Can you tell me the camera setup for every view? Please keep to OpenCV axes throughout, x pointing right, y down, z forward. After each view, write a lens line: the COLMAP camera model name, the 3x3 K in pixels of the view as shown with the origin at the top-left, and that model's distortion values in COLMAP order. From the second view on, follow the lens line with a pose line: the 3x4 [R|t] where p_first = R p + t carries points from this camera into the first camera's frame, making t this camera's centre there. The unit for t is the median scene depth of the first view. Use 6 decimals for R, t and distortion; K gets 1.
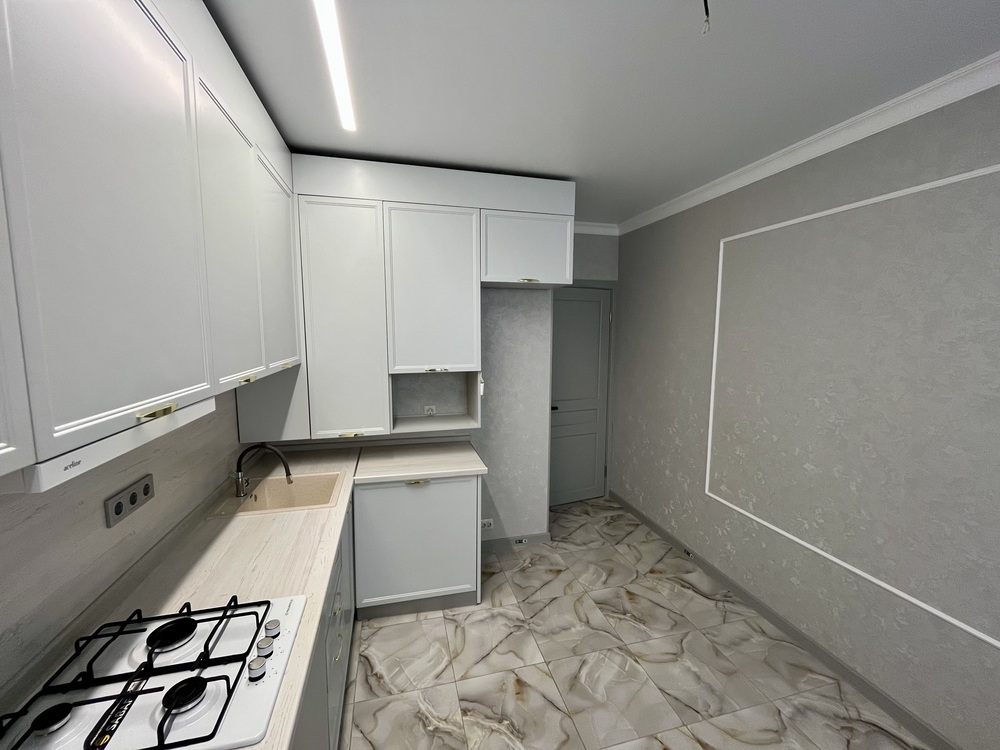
lens RADIAL K [[406.6, 0, 500.0], [0, 406.6, 375.0], [0, 0, 1]] dist [-0.002284, -0.000380]
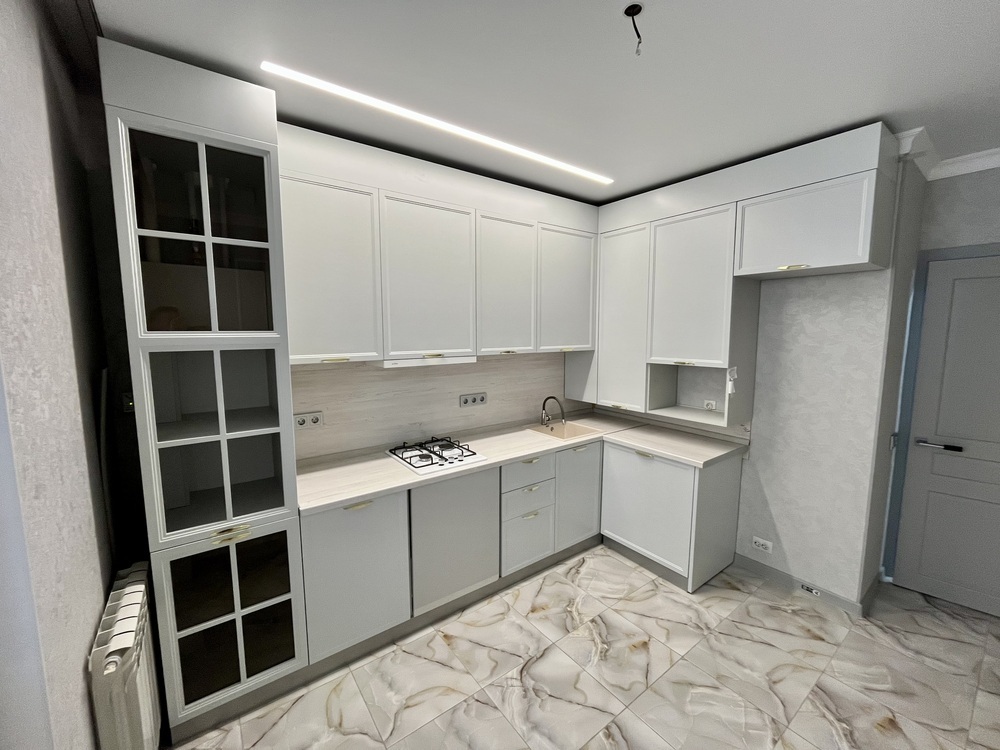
lens RADIAL K [[406.6, 0, 500.0], [0, 406.6, 375.0], [0, 0, 1]] dist [-0.002284, -0.000380]
pose [[0.376184, 0.100790, -0.921047, 0.711797], [-0.103035, 0.992451, 0.066522, -0.002602], [0.920798, 0.069875, 0.383729, 0.137027]]
